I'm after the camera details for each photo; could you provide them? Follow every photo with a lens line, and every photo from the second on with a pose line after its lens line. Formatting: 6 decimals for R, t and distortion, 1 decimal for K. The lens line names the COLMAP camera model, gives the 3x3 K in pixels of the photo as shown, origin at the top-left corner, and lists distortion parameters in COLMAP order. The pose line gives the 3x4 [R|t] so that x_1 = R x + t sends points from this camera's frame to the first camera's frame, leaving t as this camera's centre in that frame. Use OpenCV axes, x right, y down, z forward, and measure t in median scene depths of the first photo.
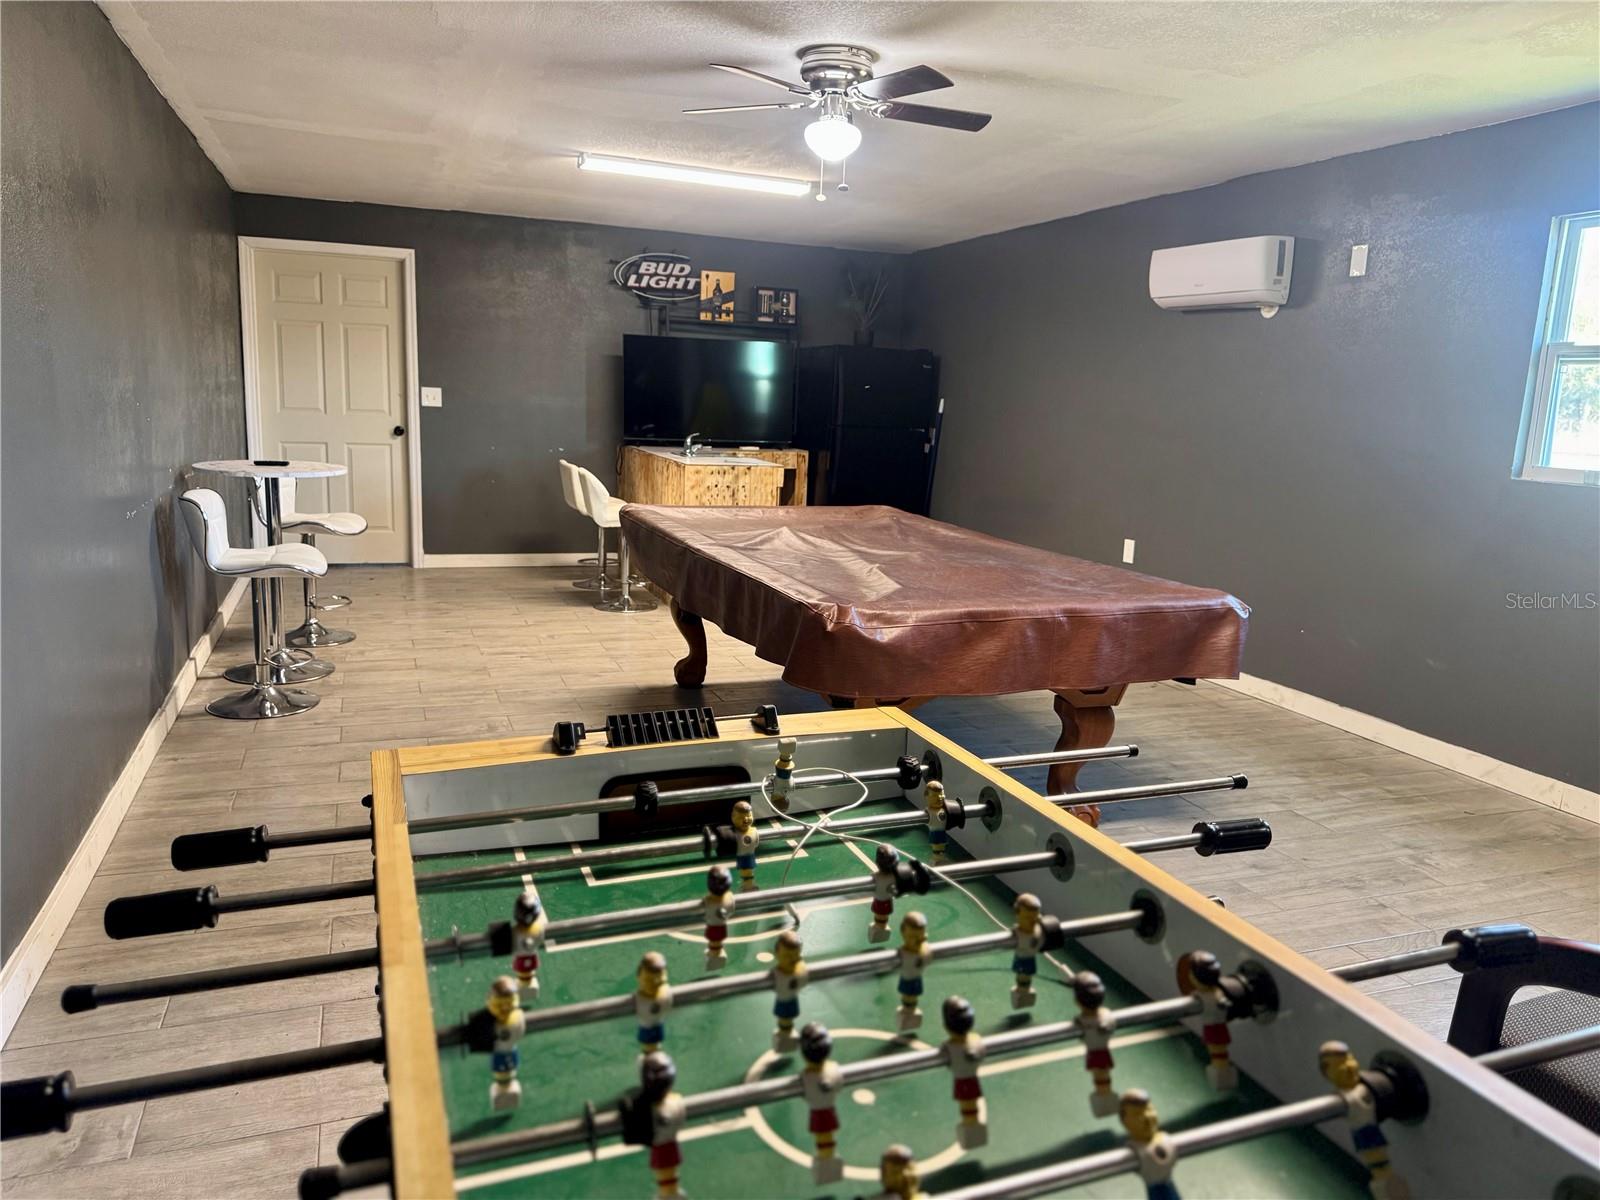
lens RADIAL K [[1114.2, 0, 800.0], [0, 1114.2, 600.0], [0, 0, 1]] dist [0.142440, -0.176124]
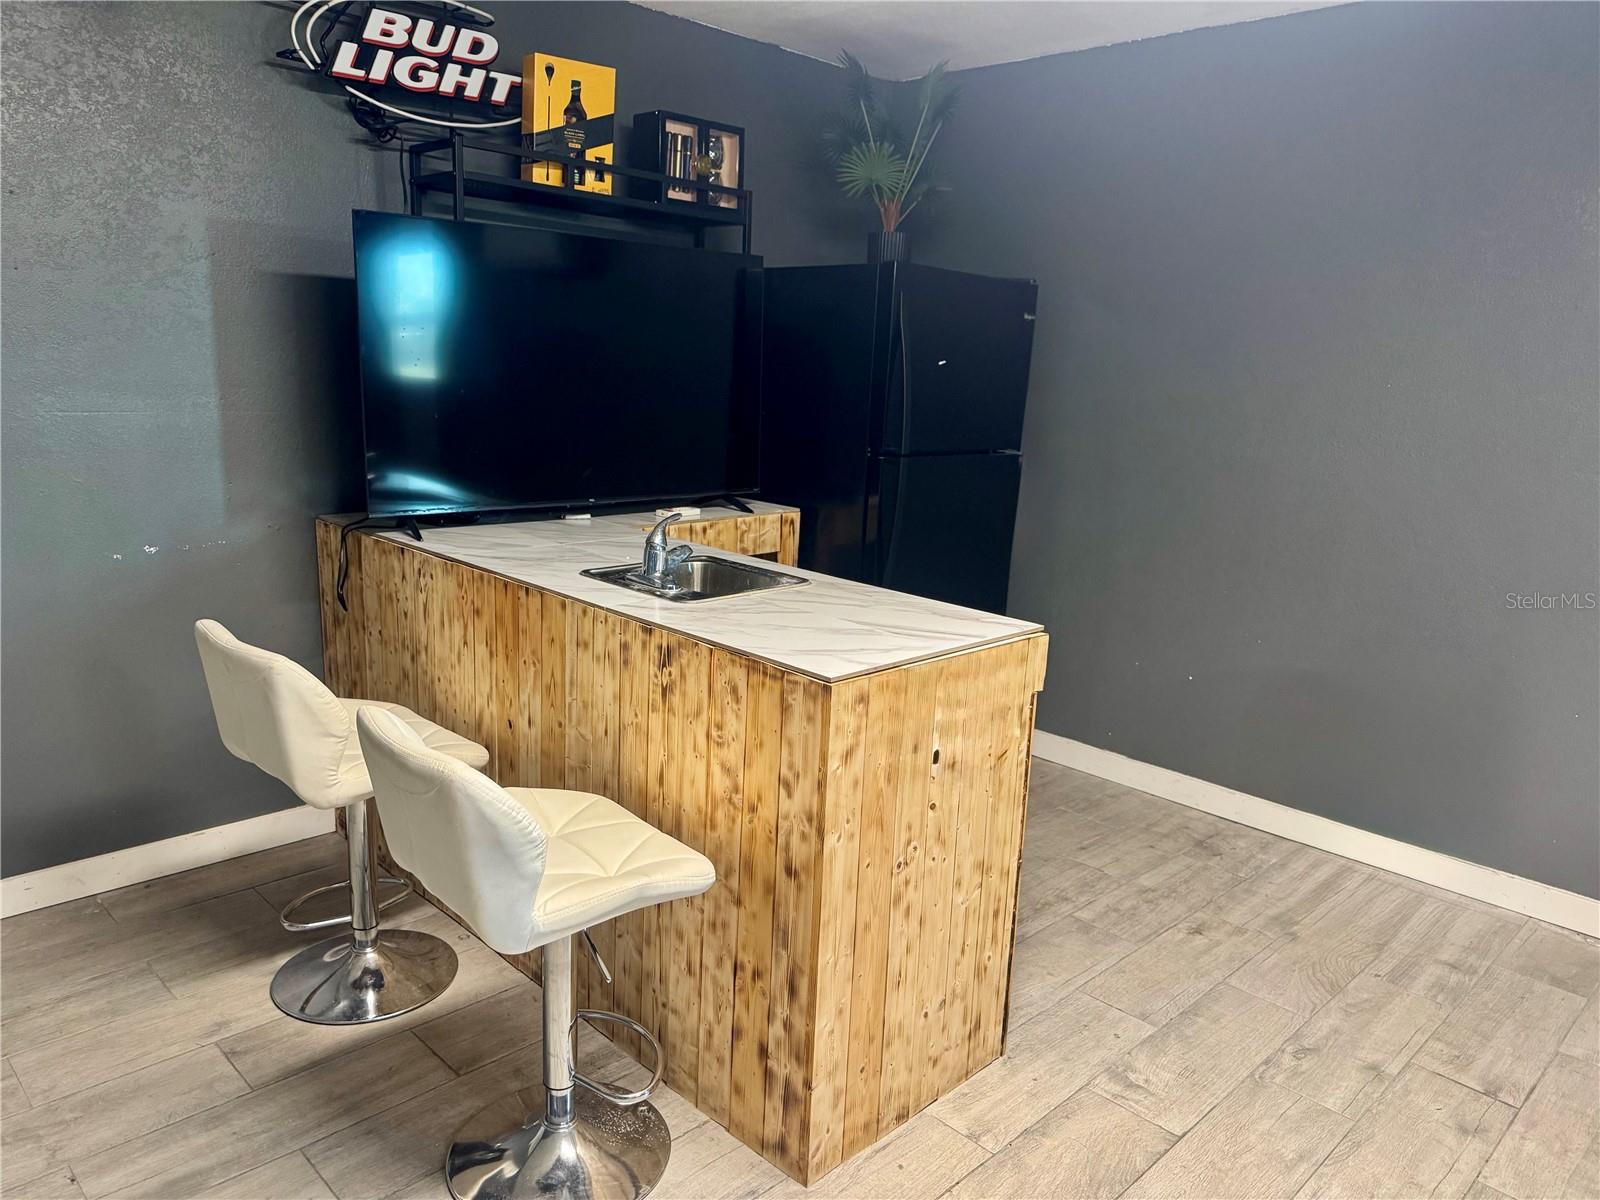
lens RADIAL K [[1168.7, 0, 811.8], [0, 1168.7, 601.3], [0, 0, 1]] dist [0.003523, -0.006524]
pose [[0.908261, -0.086228, 0.409422, -0.179054], [0.066854, 0.995870, 0.061431, -0.128153], [-0.413028, -0.028424, 0.910275, 0.603185]]
